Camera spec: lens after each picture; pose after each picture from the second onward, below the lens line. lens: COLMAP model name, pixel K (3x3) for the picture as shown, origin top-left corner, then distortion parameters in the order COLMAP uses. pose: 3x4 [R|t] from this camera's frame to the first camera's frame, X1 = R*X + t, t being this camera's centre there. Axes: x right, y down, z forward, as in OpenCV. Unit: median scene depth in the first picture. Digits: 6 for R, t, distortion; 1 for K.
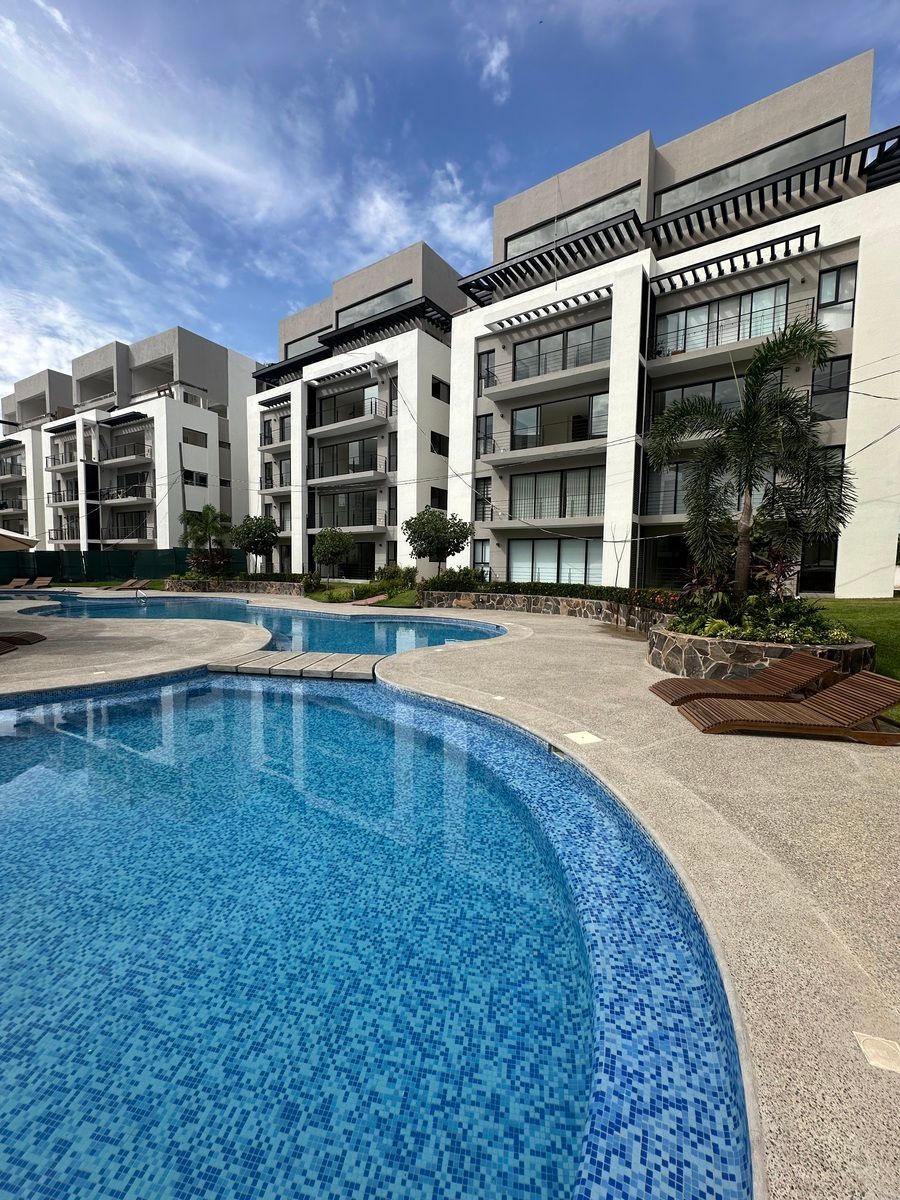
lens RADIAL K [[477.5, 0, 451.1], [0, 477.5, 601.4], [0, 0, 1]] dist [-0.002486, 0.000231]
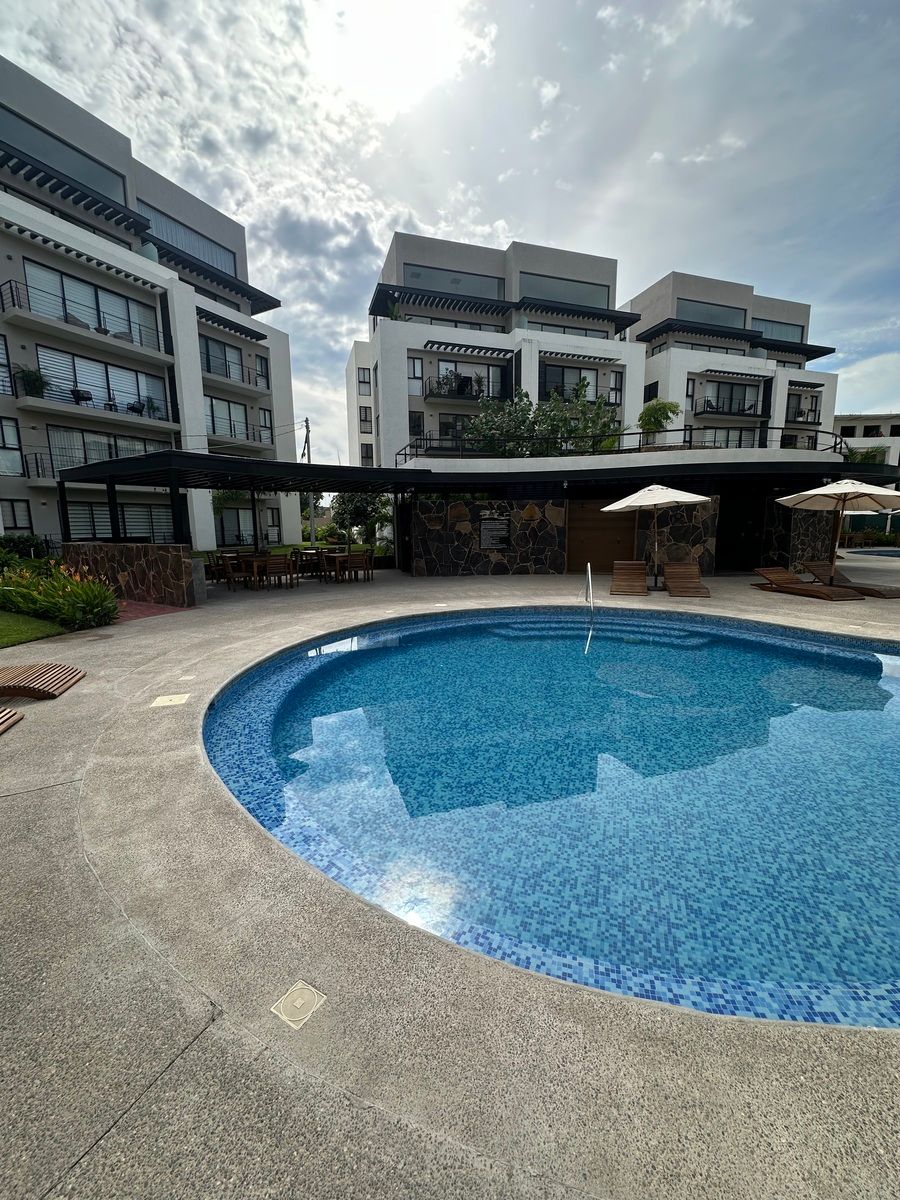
lens RADIAL K [[477.5, 0, 451.1], [0, 477.5, 601.4], [0, 0, 1]] dist [-0.002486, 0.000231]
pose [[-0.246190, 0.148032, -0.957850, 1.086871], [-0.101734, 0.978861, 0.177427, 0.001043], [0.963867, 0.141127, -0.225926, 0.958134]]
